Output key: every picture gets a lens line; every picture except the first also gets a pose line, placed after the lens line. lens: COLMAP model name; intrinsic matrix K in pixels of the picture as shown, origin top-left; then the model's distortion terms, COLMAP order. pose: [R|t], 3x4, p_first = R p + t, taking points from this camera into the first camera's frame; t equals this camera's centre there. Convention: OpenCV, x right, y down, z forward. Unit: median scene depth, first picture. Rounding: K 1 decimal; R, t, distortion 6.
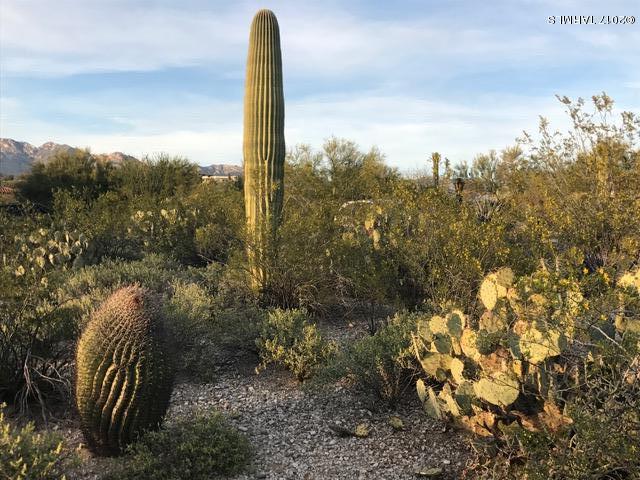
lens RADIAL K [[697.3, 0, 320.0], [0, 697.3, 240.0], [0, 0, 1]] dist [-0.014305, -0.024641]
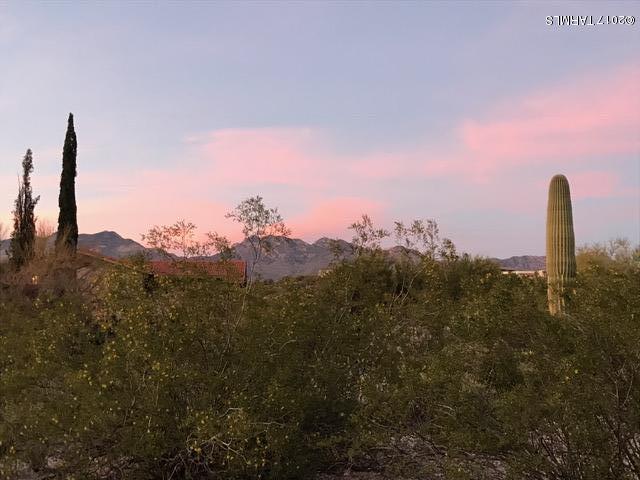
lens RADIAL K [[988.7, 0, 320.0], [0, 988.7, 240.0], [0, 0, 1]] dist [0.016961, 0.061590]
pose [[0.941352, -0.037497, -0.335336, 0.041588], [-0.002728, 0.992928, -0.118685, 0.018253], [0.337415, 0.112640, 0.934593, -0.326837]]
